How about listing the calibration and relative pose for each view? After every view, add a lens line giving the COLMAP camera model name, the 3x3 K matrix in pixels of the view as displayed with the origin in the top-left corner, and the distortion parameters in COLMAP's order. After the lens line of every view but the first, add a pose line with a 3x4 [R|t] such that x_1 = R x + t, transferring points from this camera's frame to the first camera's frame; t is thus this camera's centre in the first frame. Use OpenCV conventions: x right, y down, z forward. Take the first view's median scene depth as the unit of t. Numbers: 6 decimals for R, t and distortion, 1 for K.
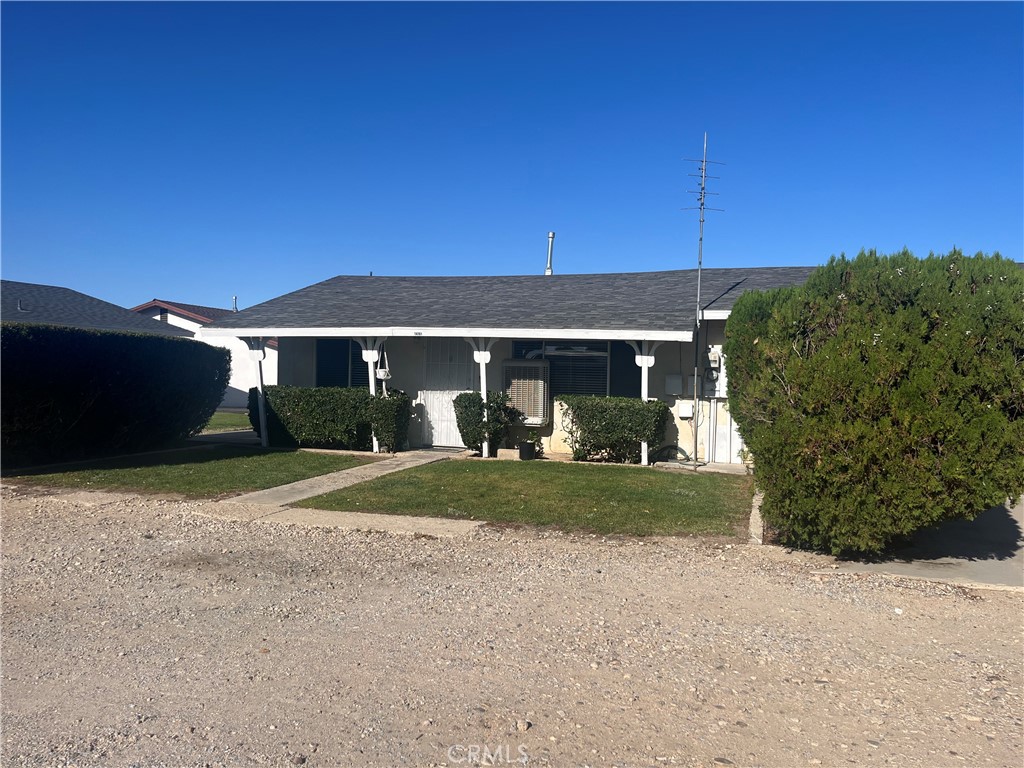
lens RADIAL K [[770.9, 0, 512.0], [0, 770.9, 384.0], [0, 0, 1]] dist [0.065183, -0.089784]
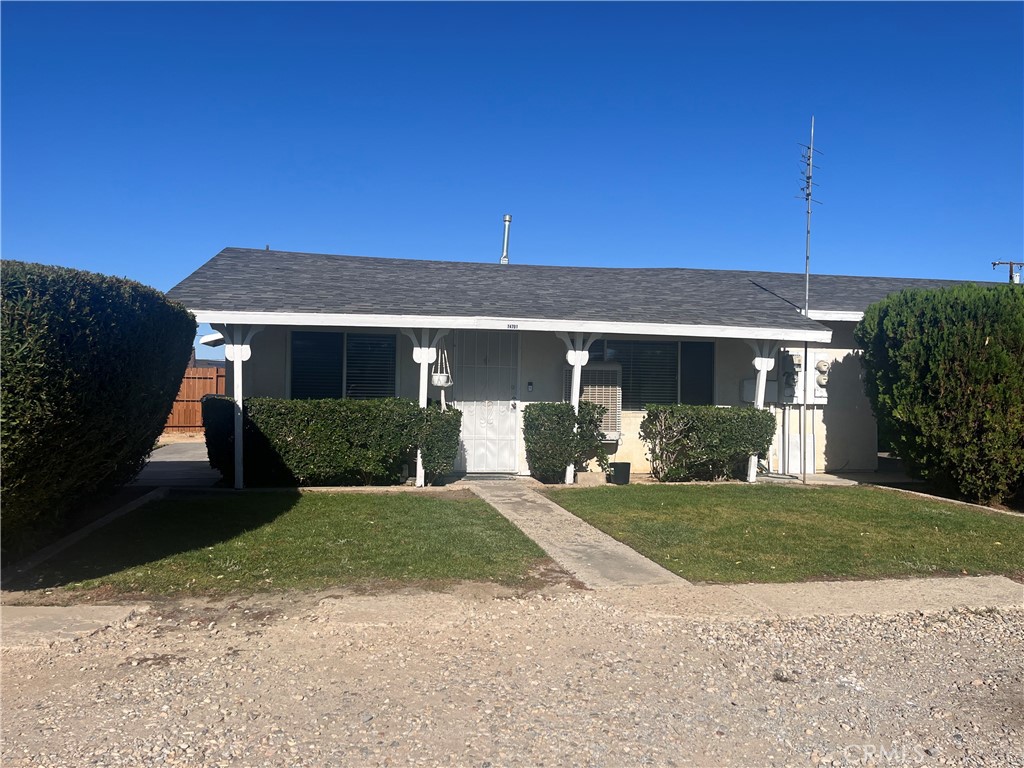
lens RADIAL K [[770.9, 0, 512.0], [0, 770.9, 384.0], [0, 0, 1]] dist [0.065183, -0.089784]
pose [[0.885992, -0.004455, 0.463679, -0.450311], [0.009241, 0.999925, -0.008051, -0.002245], [-0.463608, 0.011418, 0.885967, 0.314114]]
